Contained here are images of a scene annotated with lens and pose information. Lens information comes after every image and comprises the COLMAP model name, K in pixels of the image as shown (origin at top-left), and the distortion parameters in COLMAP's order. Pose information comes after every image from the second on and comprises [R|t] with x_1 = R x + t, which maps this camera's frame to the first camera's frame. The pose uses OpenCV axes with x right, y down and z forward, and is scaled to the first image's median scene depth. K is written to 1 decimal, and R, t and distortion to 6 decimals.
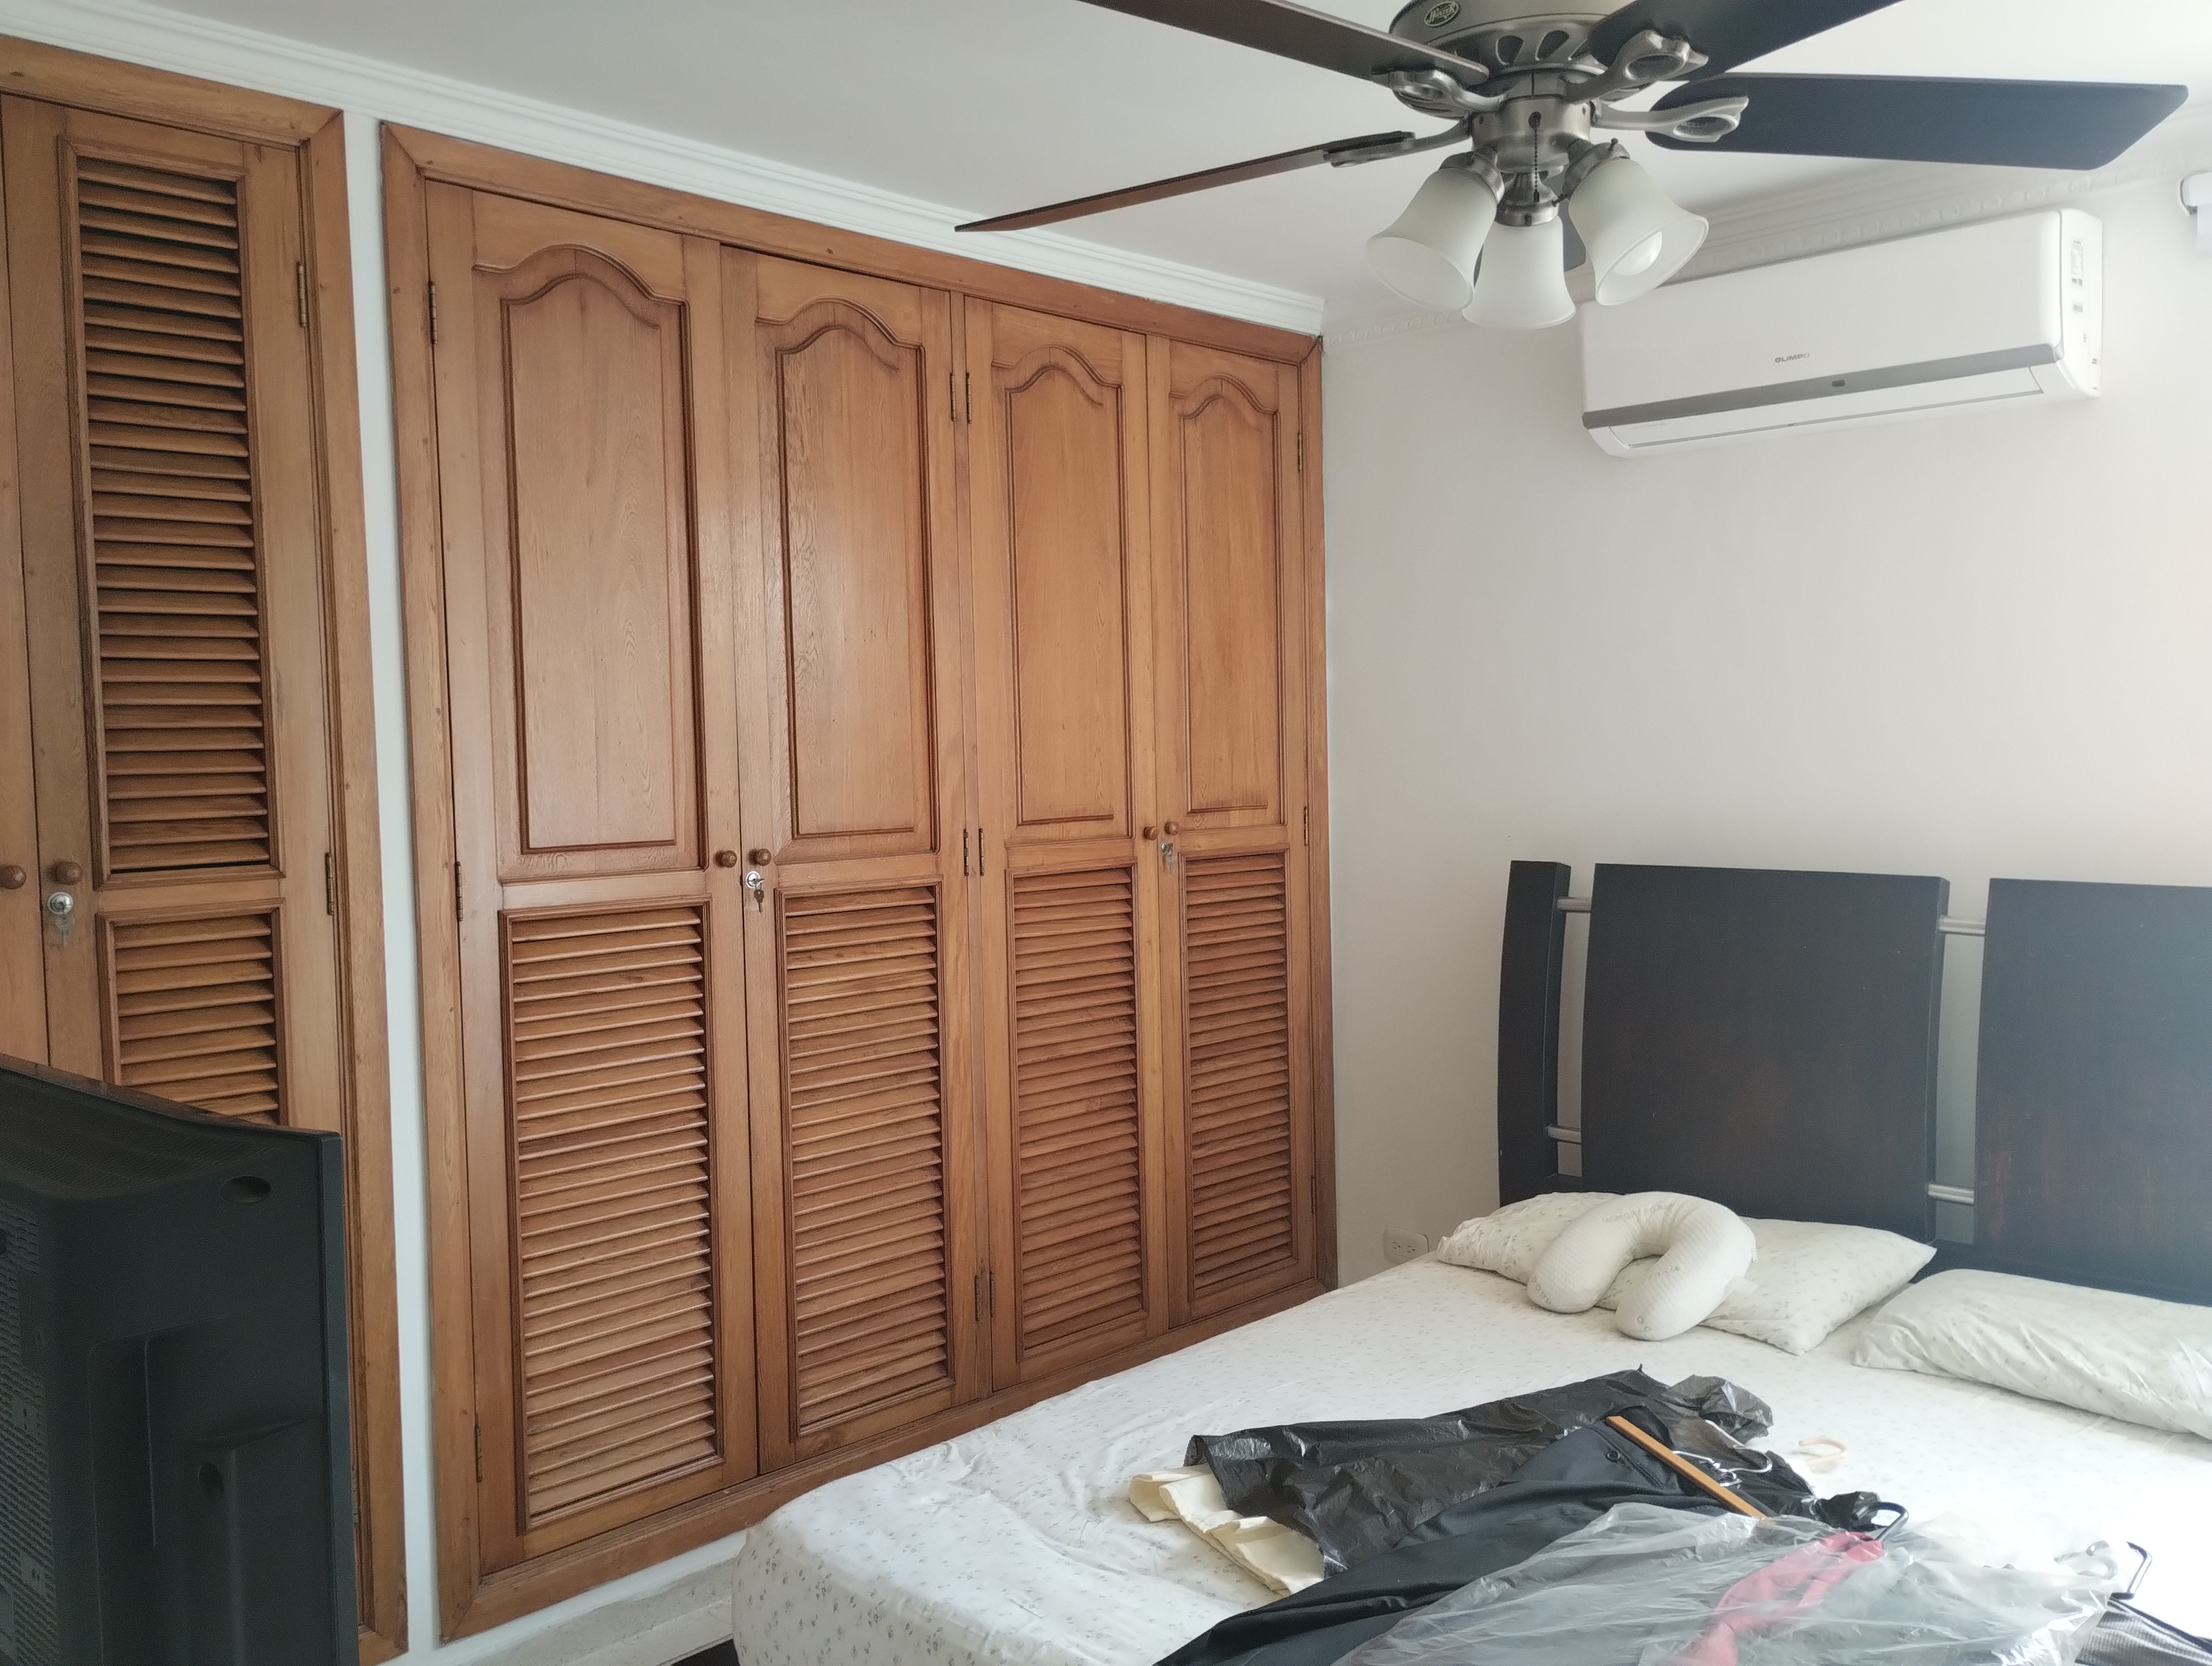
lens RADIAL K [[1785.0, 0, 1106.0], [0, 1785.0, 833.0], [0, 0, 1]] dist [0.003508, -0.011069]
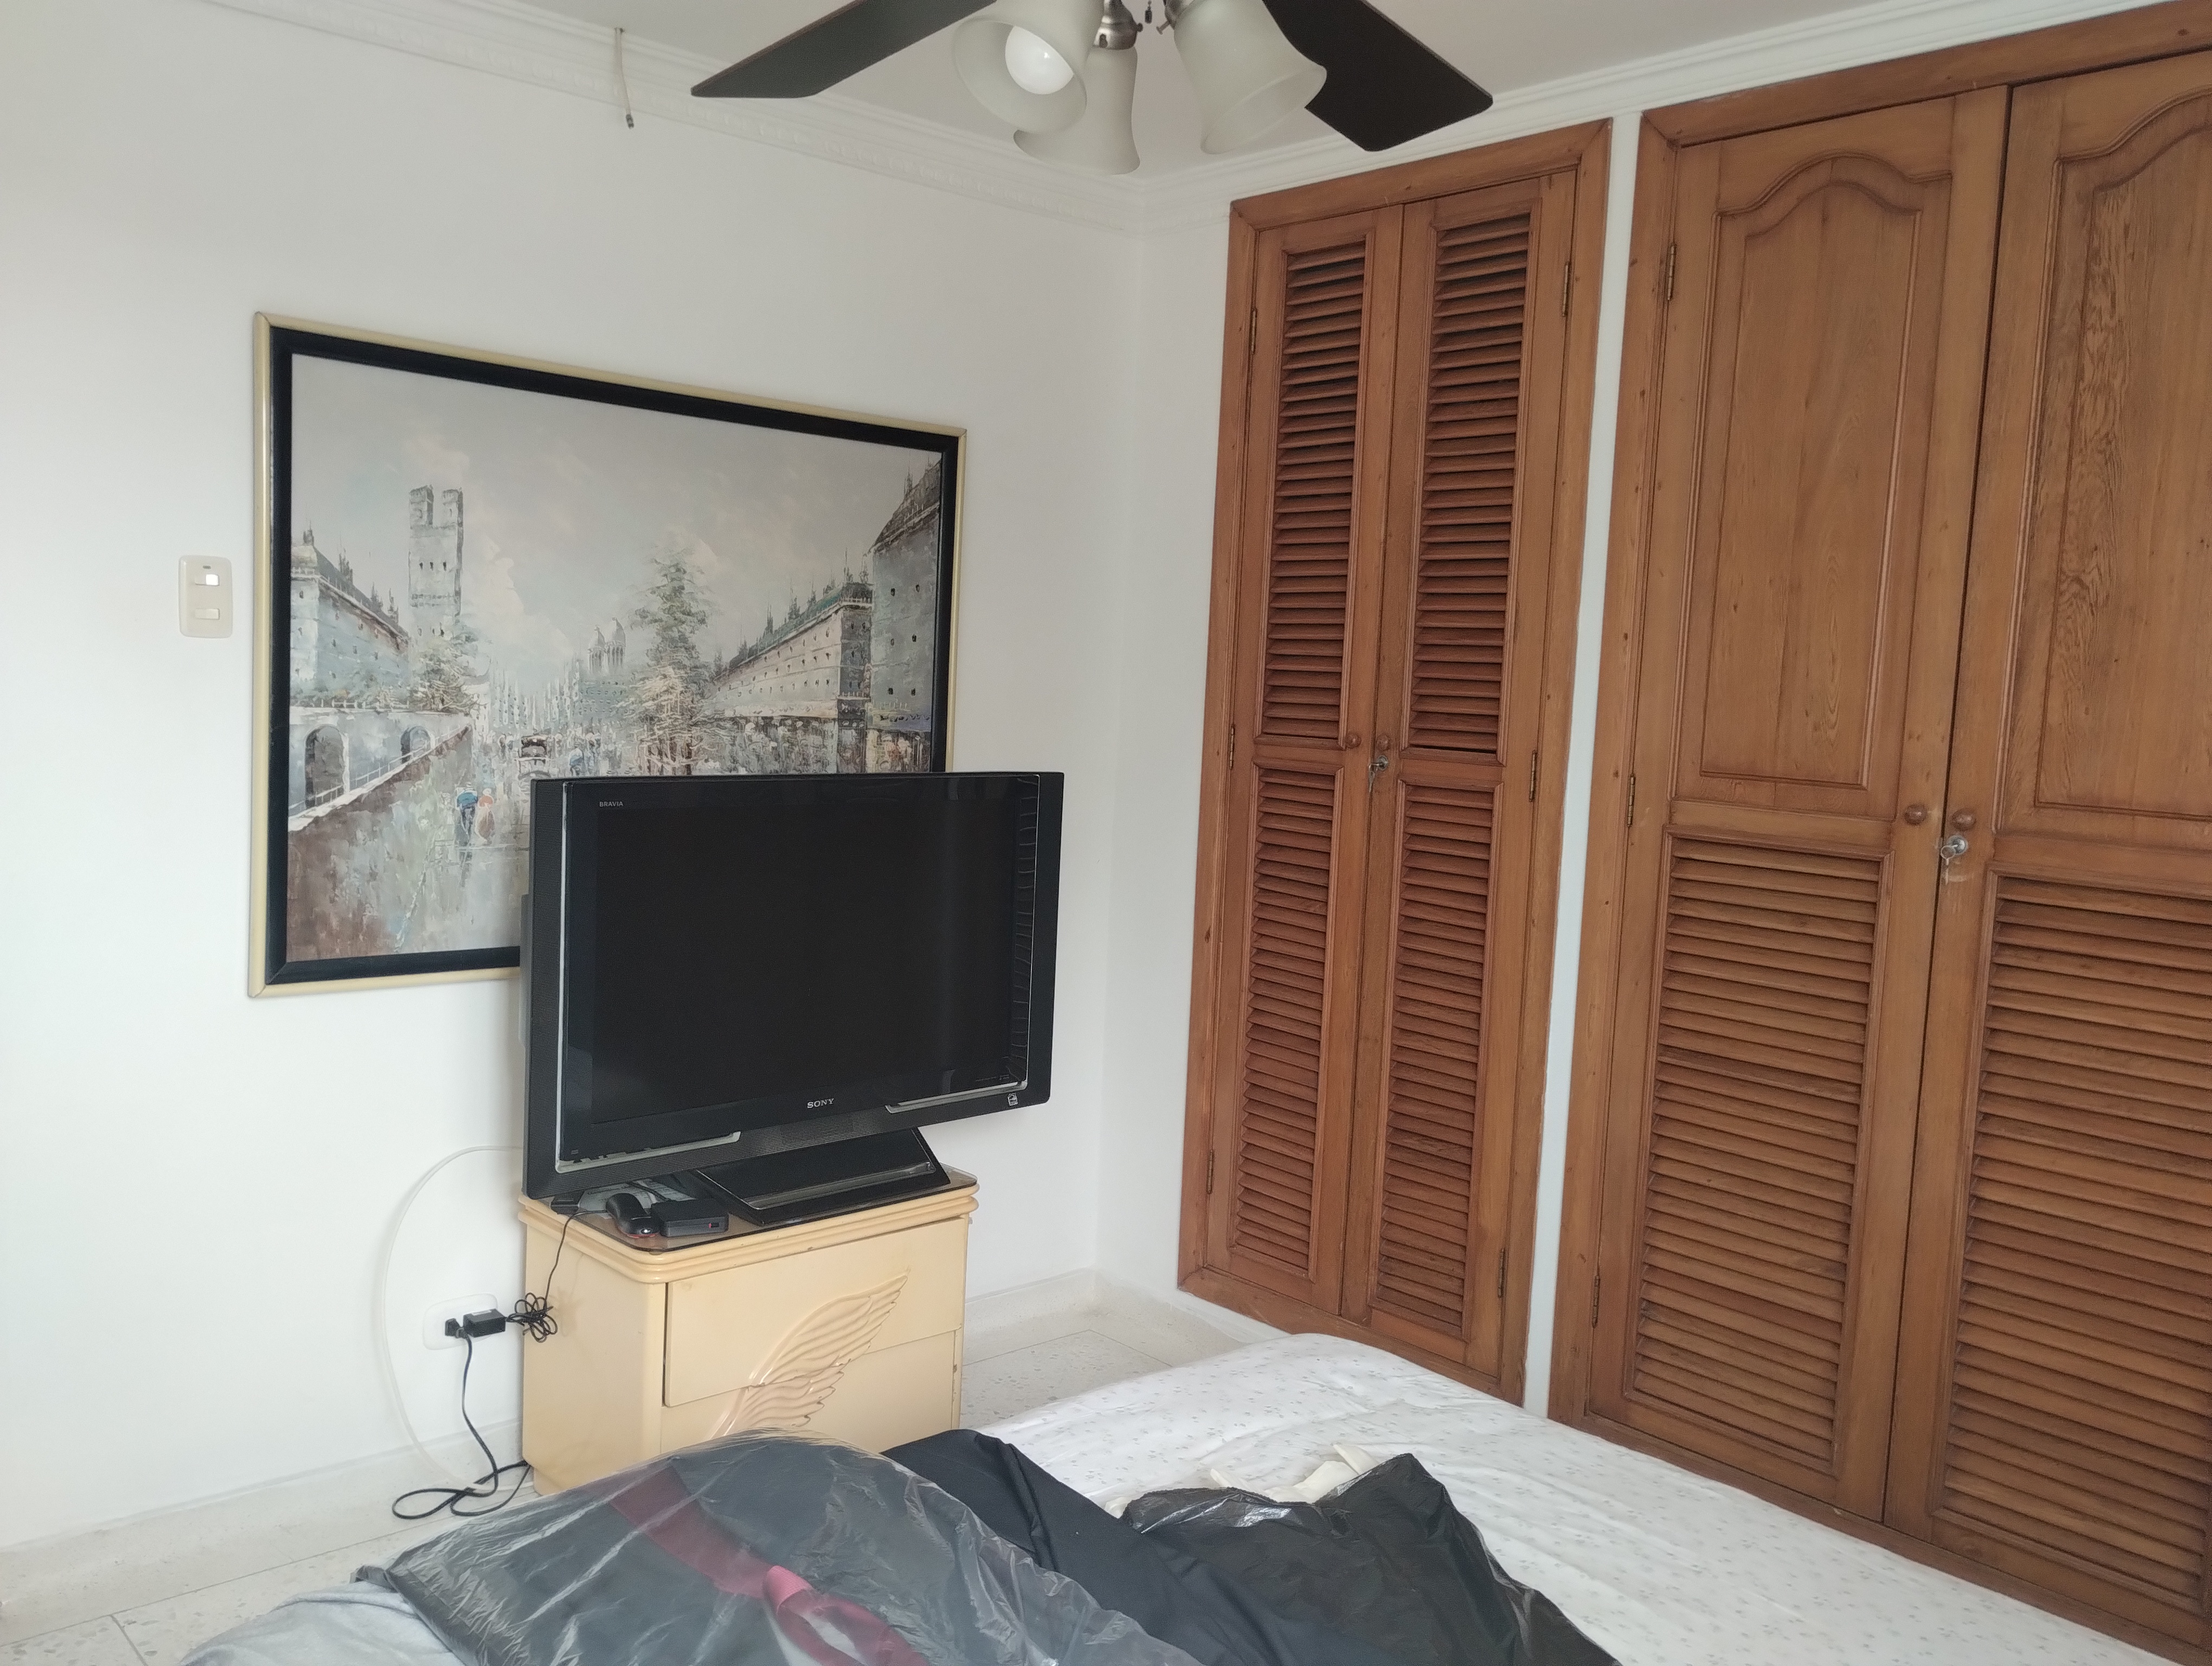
lens RADIAL K [[1785.0, 0, 1106.0], [0, 1785.0, 833.0], [0, 0, 1]] dist [0.003508, -0.011069]
pose [[-0.044104, 0.111660, -0.992767, 0.737138], [-0.097456, 0.988514, 0.115511, -0.042064], [0.994262, 0.101845, -0.032715, 0.701036]]
